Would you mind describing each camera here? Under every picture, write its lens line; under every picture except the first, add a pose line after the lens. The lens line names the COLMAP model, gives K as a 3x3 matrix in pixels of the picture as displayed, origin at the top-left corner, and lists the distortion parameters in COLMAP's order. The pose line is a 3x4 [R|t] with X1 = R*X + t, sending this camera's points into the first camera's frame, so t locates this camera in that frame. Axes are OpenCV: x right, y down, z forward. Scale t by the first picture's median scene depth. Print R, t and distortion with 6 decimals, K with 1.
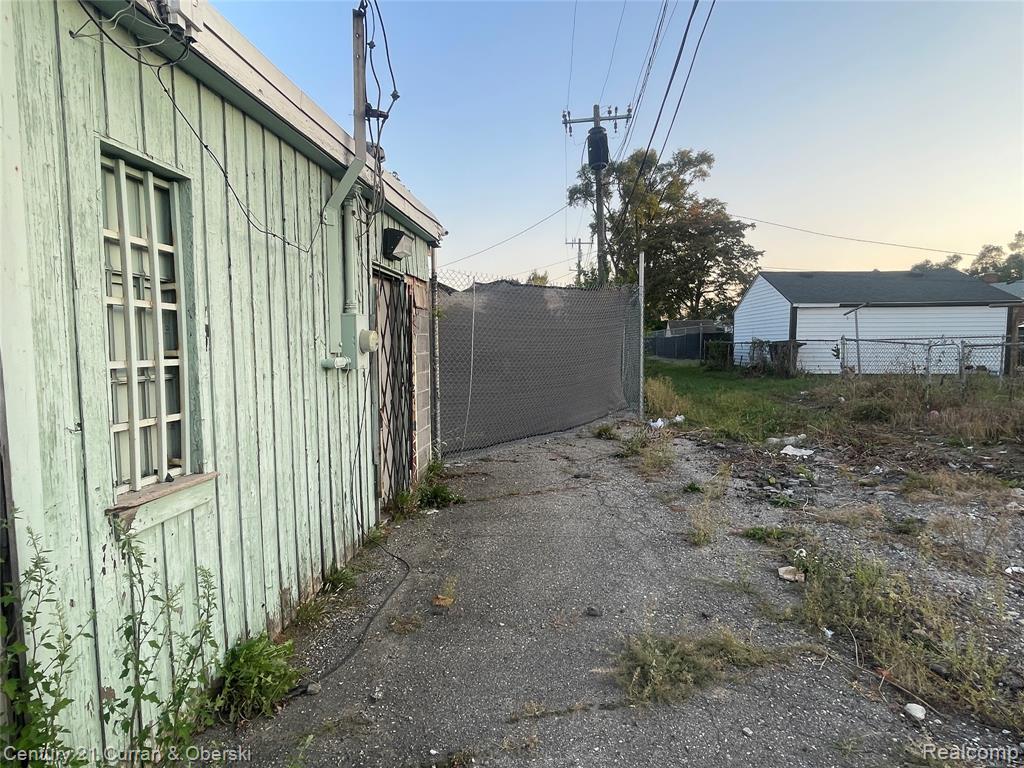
lens RADIAL K [[582.8, 0, 512.0], [0, 582.8, 384.0], [0, 0, 1]] dist [-0.001807, -0.000686]
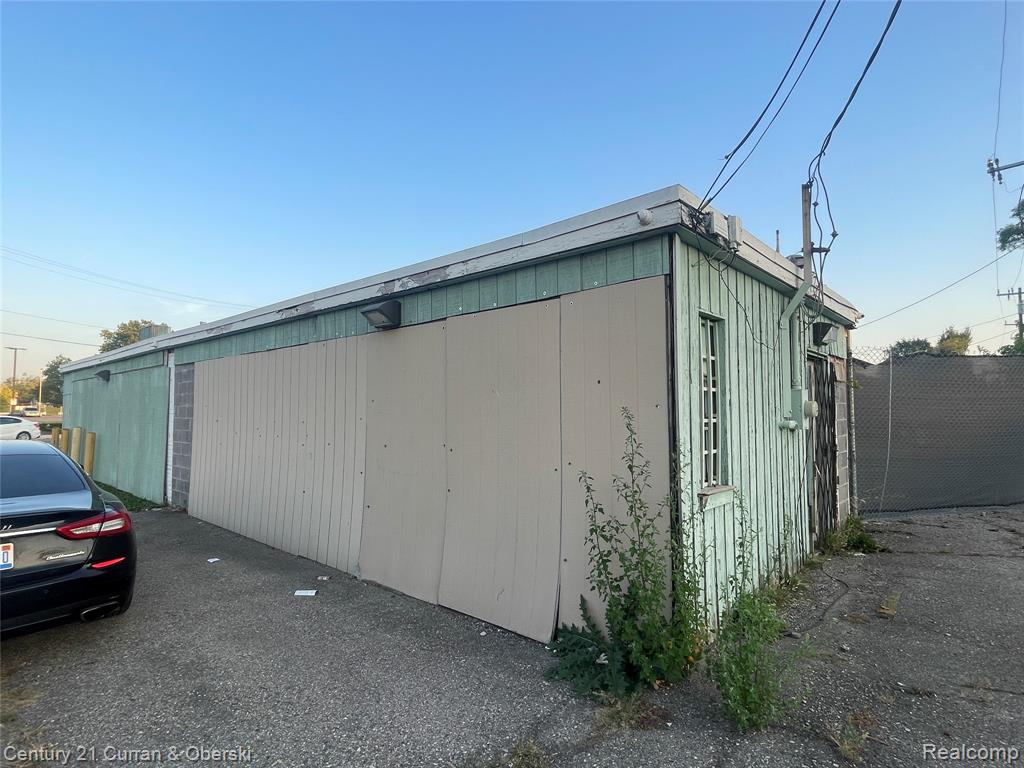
lens RADIAL K [[533.9, 0, 512.0], [0, 533.9, 384.0], [0, 0, 1]] dist [-0.021219, 0.009510]
pose [[0.792074, -0.022919, -0.609995, -0.042475], [-0.049954, 0.993509, -0.102194, 0.029317], [0.608378, 0.111417, 0.785788, -0.401451]]
